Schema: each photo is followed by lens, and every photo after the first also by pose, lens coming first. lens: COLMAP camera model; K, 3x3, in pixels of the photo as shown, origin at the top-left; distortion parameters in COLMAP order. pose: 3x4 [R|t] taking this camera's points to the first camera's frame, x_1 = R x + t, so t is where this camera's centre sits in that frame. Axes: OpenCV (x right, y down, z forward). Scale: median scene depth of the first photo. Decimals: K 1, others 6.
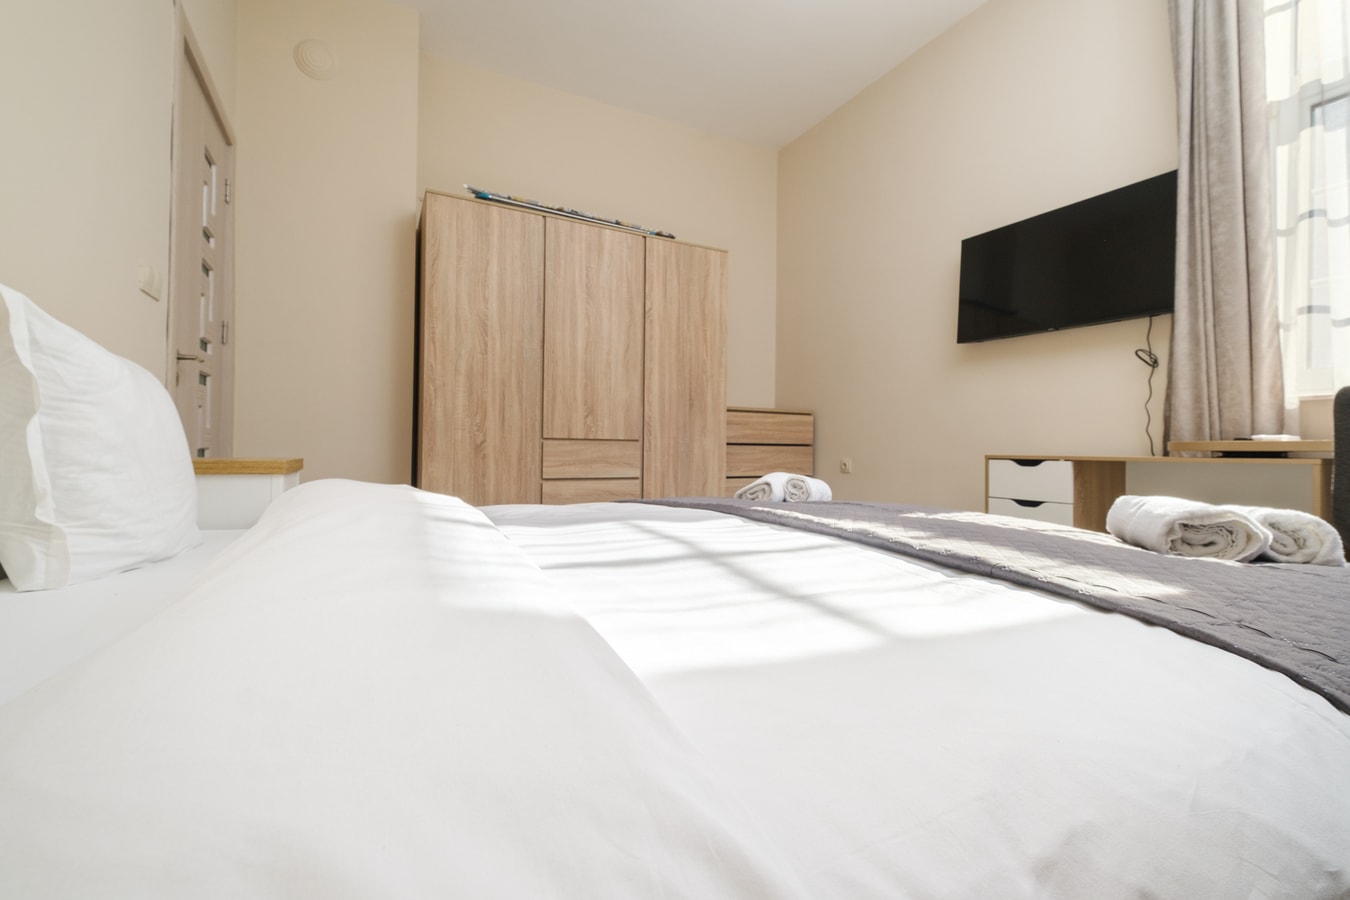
lens RADIAL K [[573.1, 0, 670.6], [0, 573.1, 444.1], [0, 0, 1]] dist [0.008800, -0.000086]
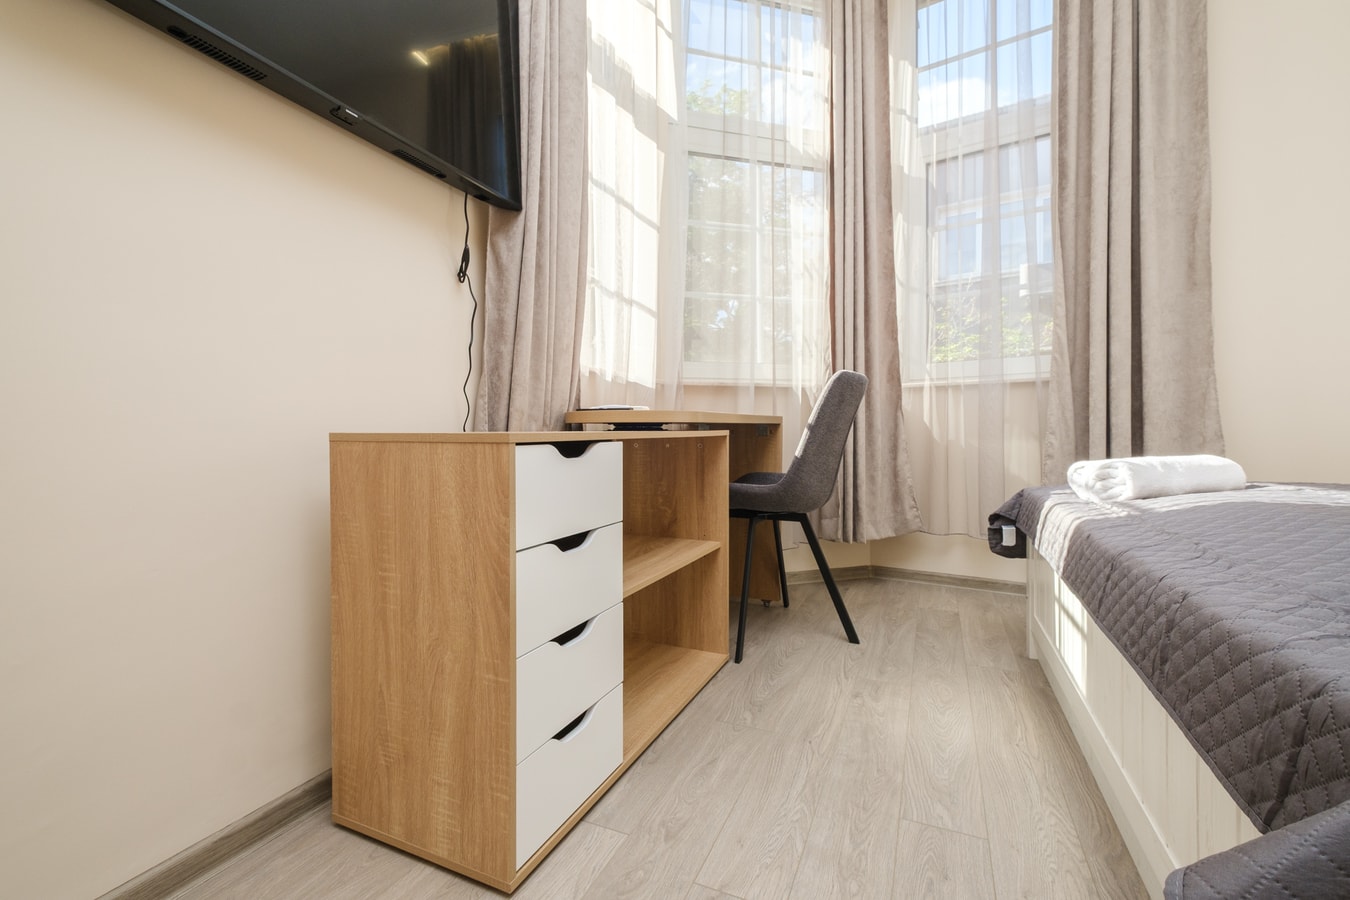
lens RADIAL K [[593.6, 0, 675.2], [0, 593.6, 440.3], [0, 0, 1]] dist [0.015335, -0.000201]
pose [[-0.635605, -0.019800, 0.771761, 0.278327], [-0.007824, 0.999785, 0.019207, 0.019927], [-0.771975, 0.006170, -0.635623, 1.540973]]
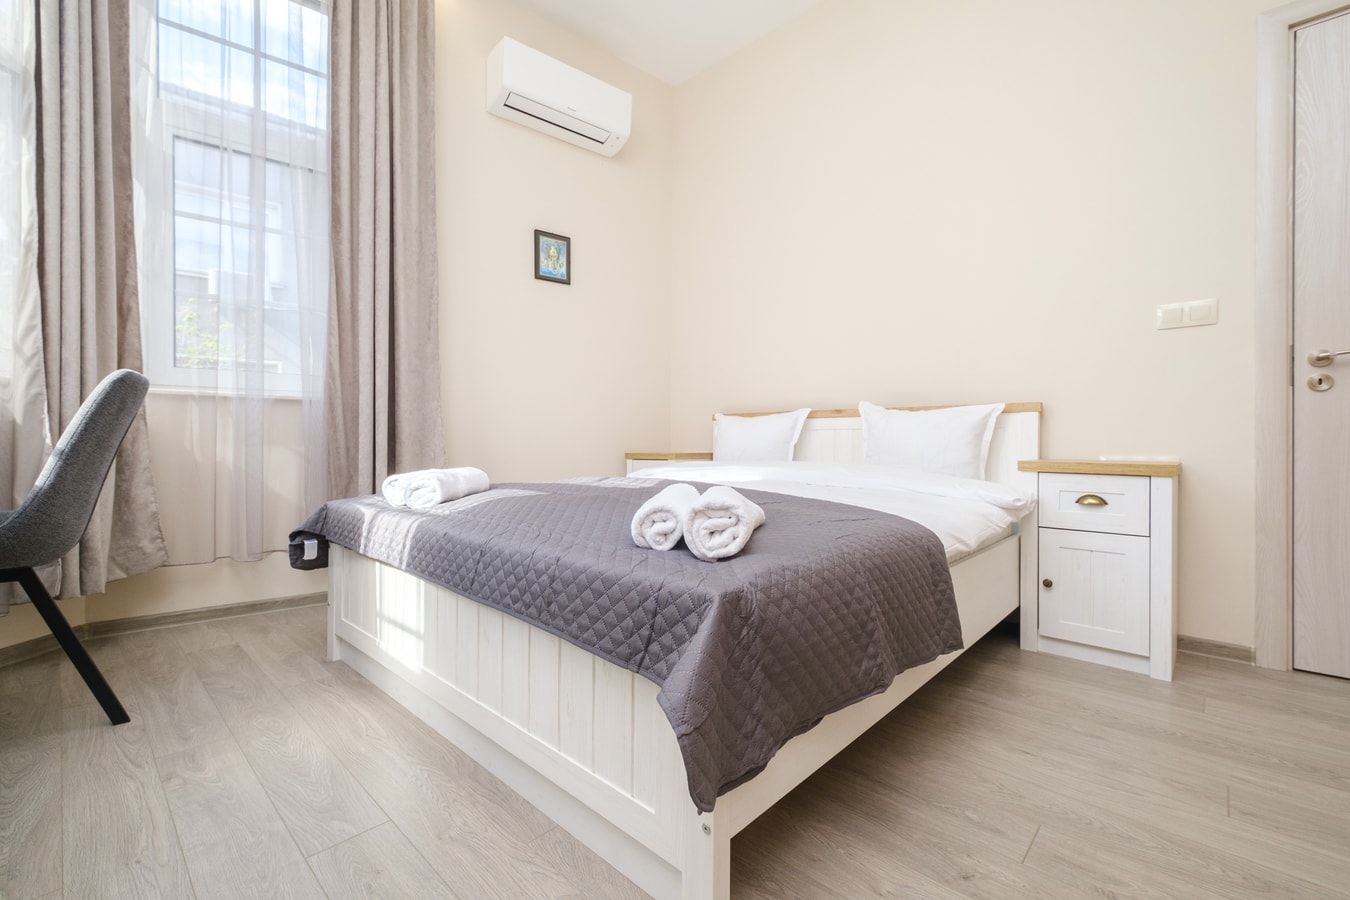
lens RADIAL K [[573.1, 0, 670.6], [0, 573.1, 444.1], [0, 0, 1]] dist [0.008800, -0.000086]
pose [[-0.940739, -0.019132, -0.338591, 0.450959], [-0.015800, 0.999796, -0.012595, 0.014603], [0.338763, -0.006499, -0.940849, 1.624138]]
